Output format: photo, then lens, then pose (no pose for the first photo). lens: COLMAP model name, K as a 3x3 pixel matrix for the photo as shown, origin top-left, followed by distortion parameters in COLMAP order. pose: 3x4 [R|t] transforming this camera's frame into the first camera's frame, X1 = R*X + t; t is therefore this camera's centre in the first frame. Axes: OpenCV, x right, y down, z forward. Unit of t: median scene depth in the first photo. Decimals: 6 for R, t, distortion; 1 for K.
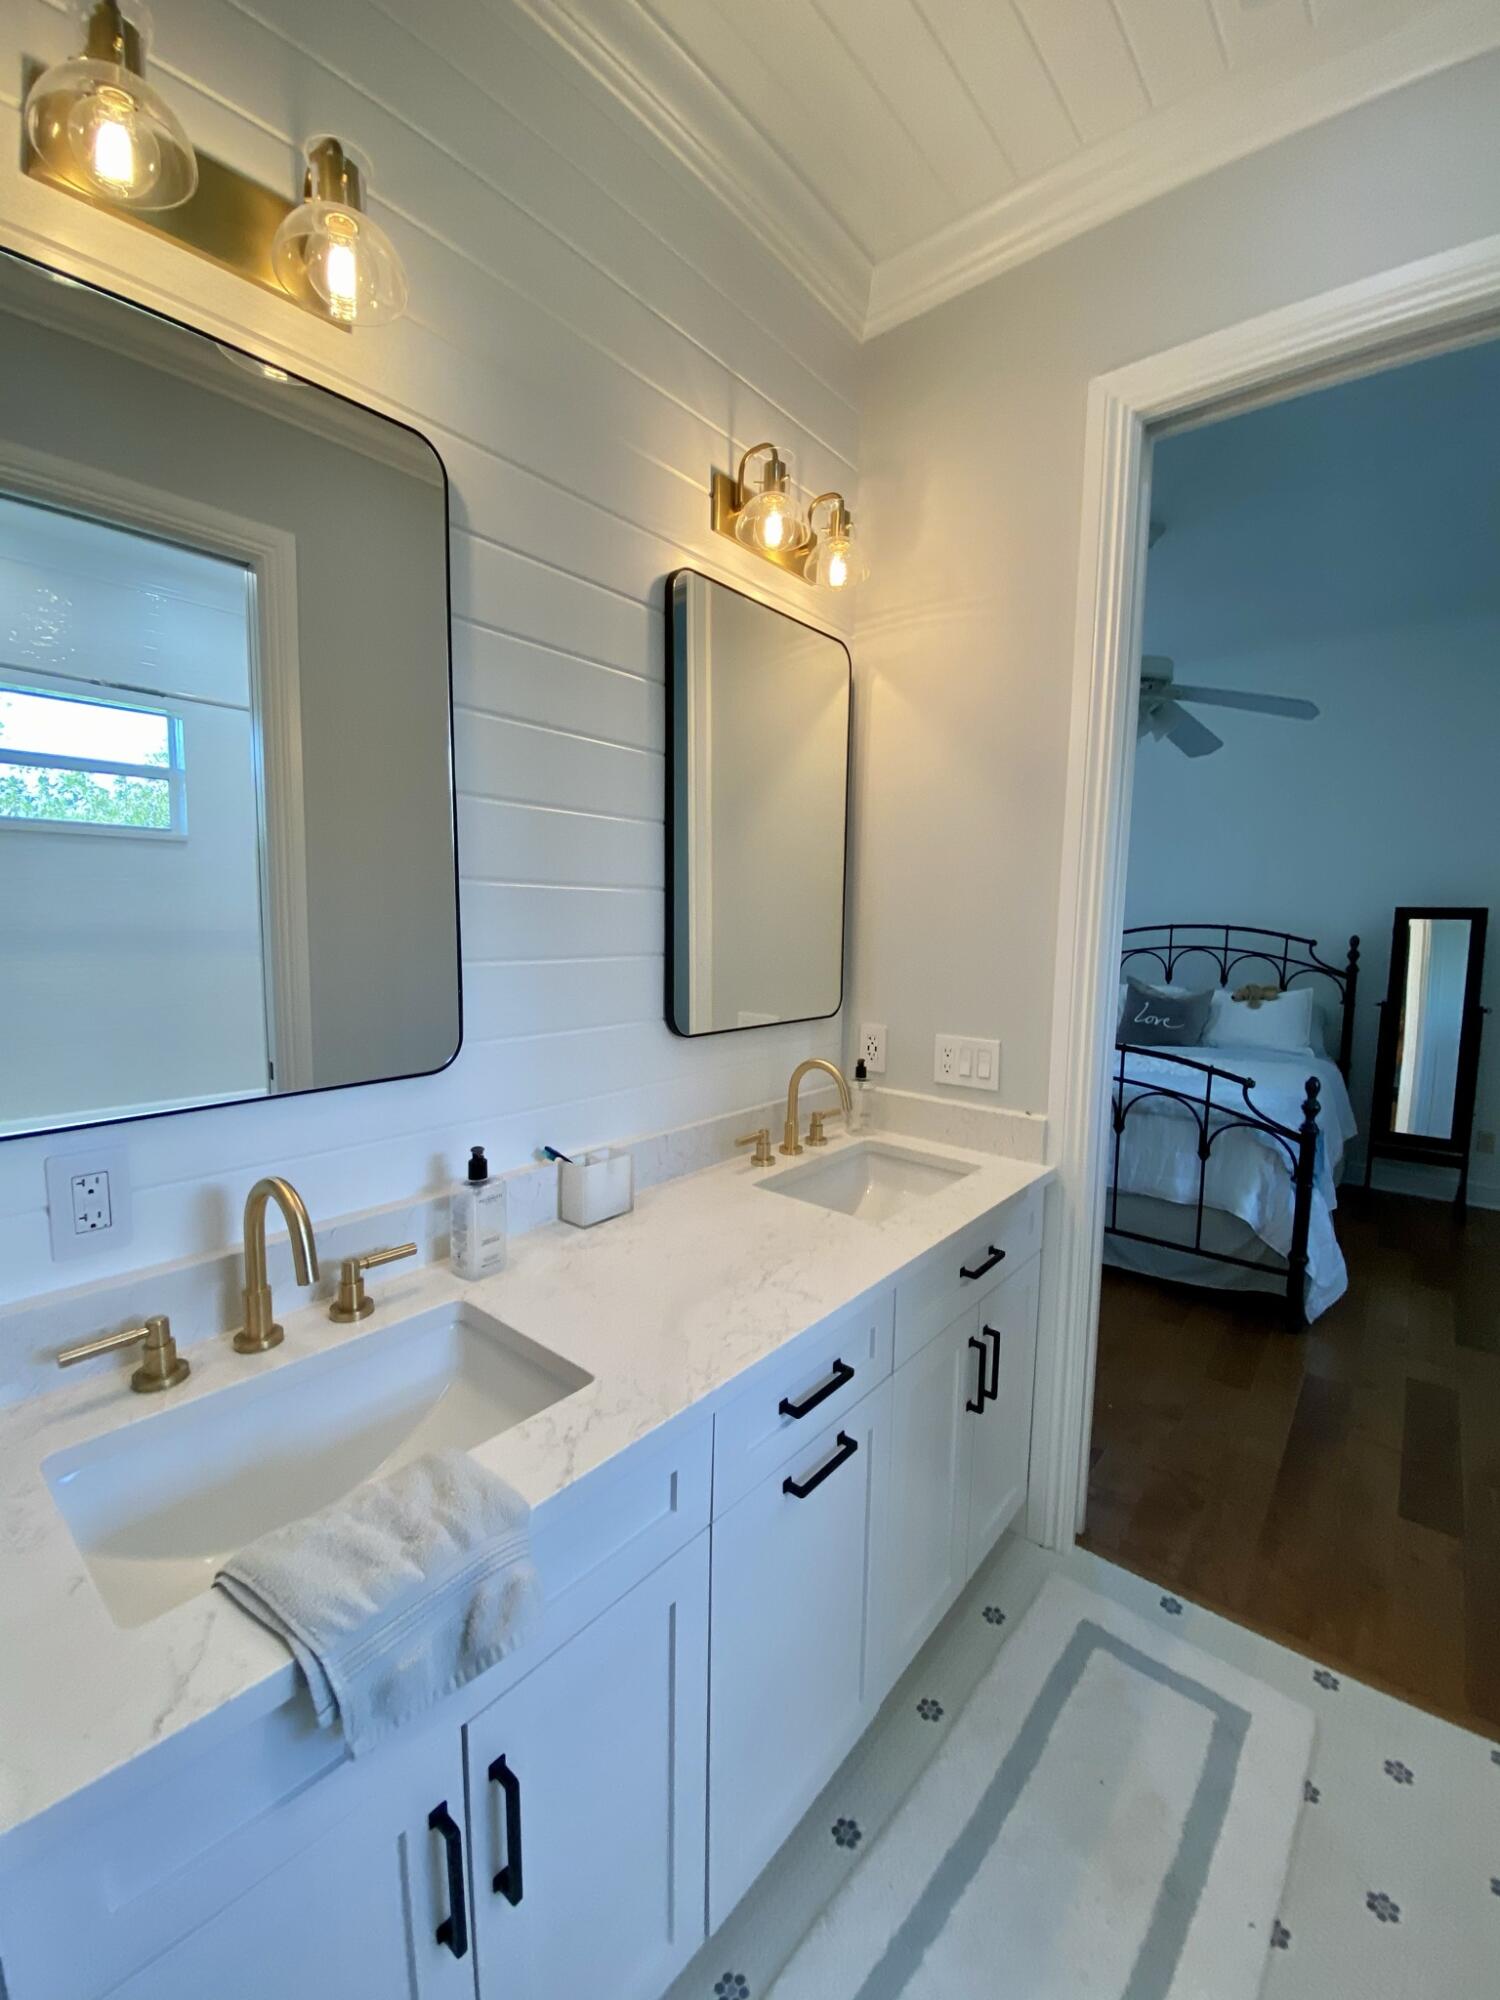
lens RADIAL K [[817.3, 0, 743.7], [0, 817.3, 998.6], [0, 0, 1]] dist [-0.021208, -0.001018]
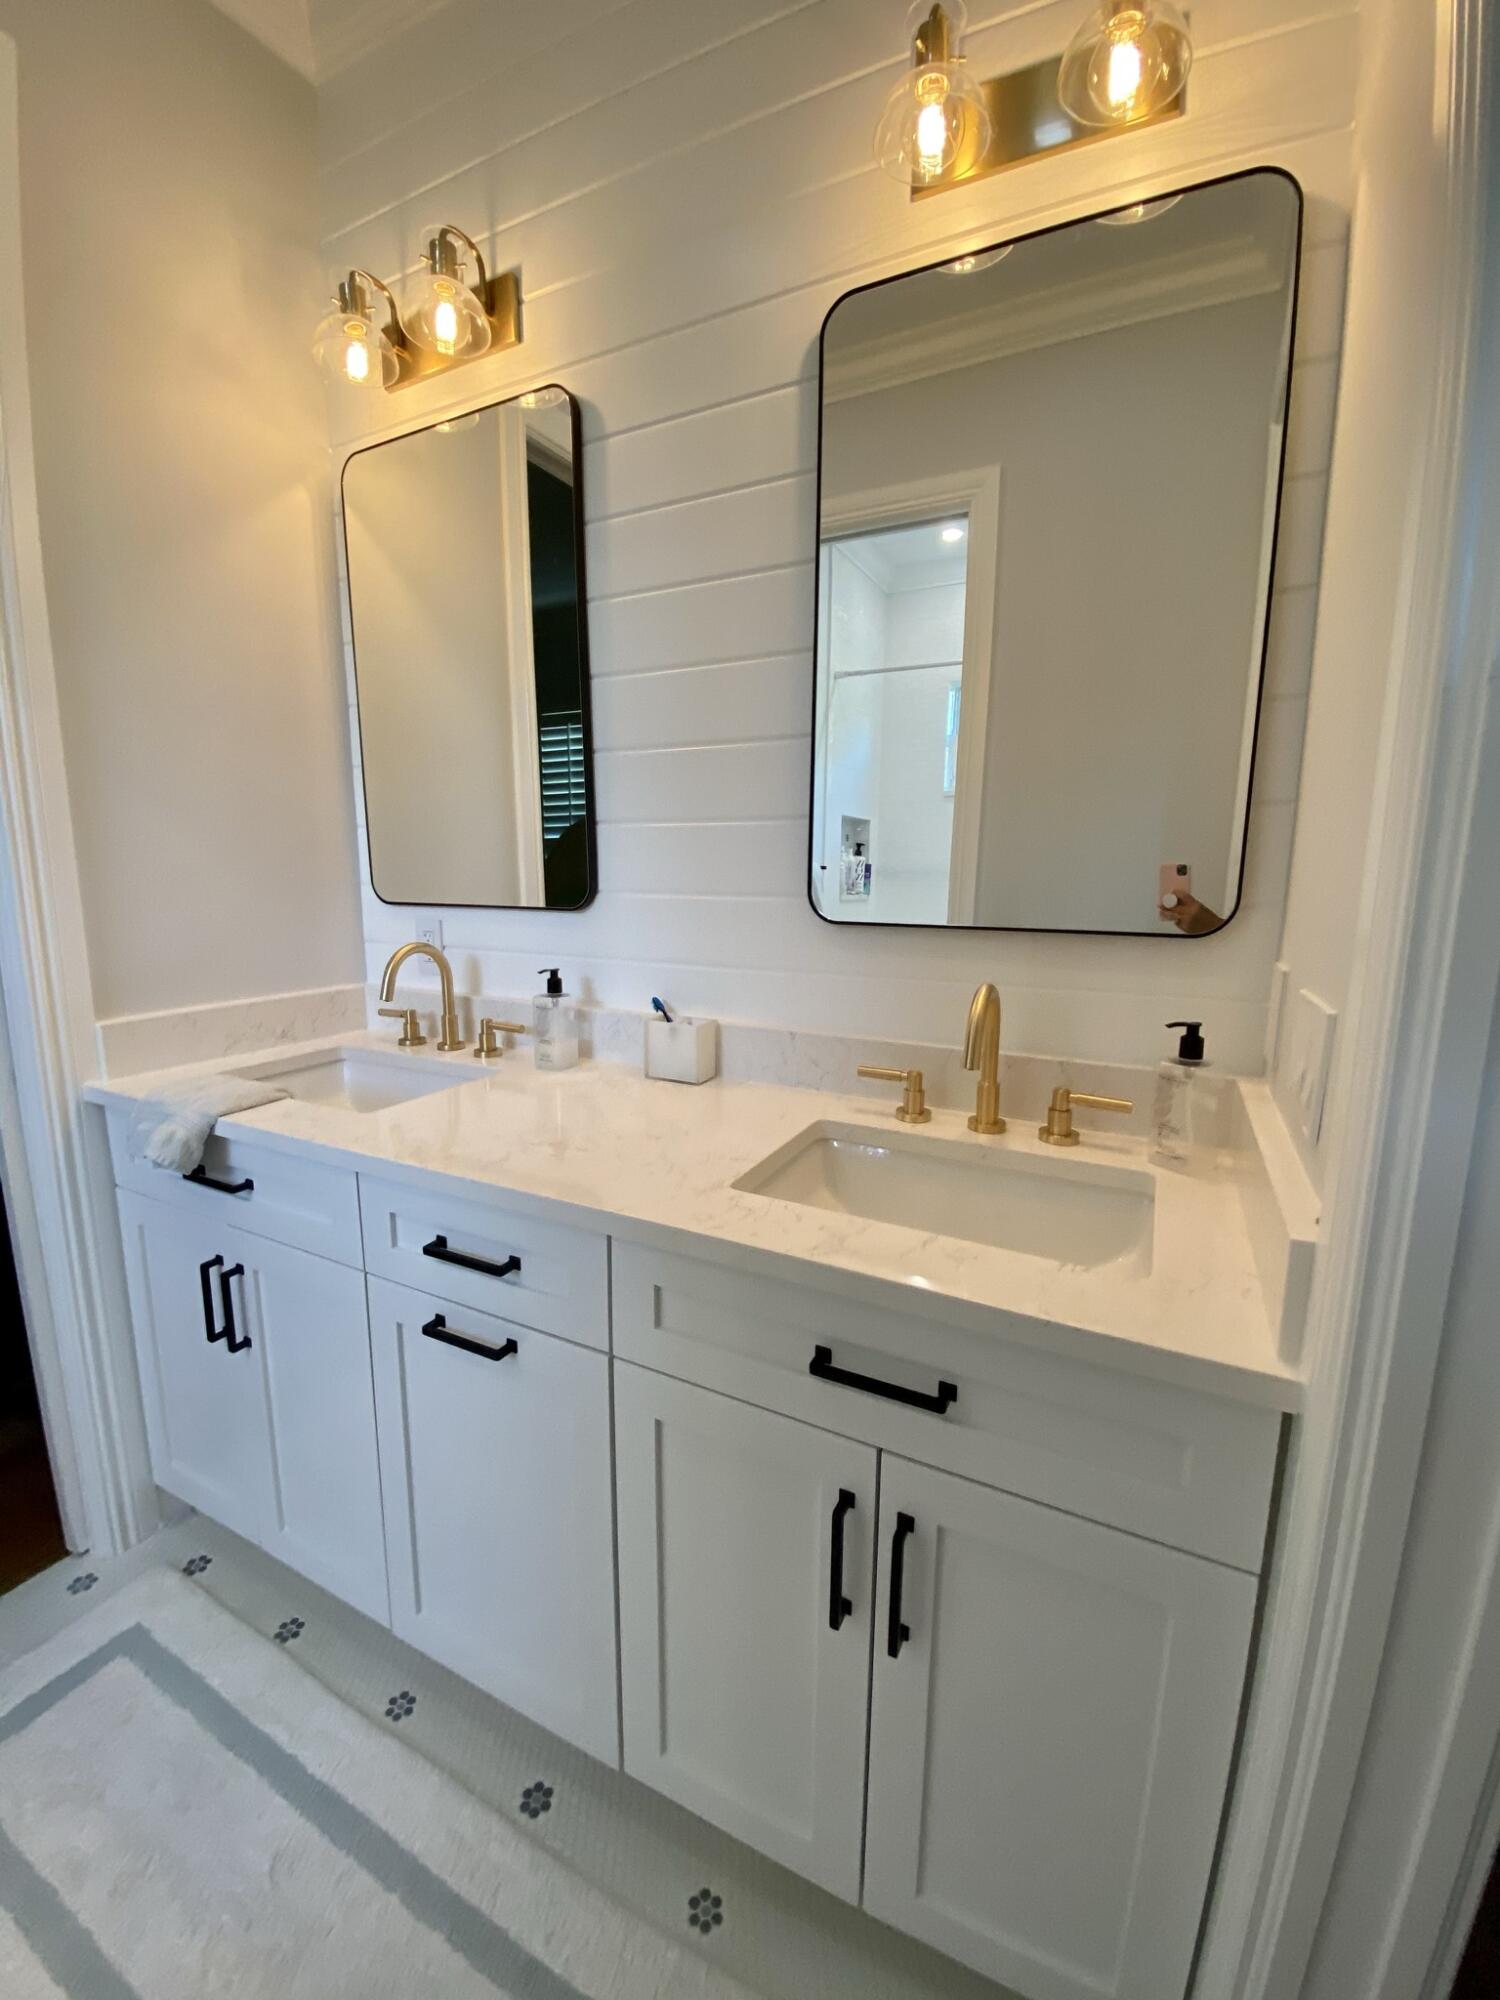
lens RADIAL K [[817.3, 0, 743.4], [0, 817.3, 996.7], [0, 0, 1]] dist [-0.021208, -0.001018]
pose [[0.237425, 0.153858, -0.959144, 0.776417], [-0.112763, 0.985067, 0.130103, 0.028180], [0.964839, 0.077266, 0.251229, 0.810161]]
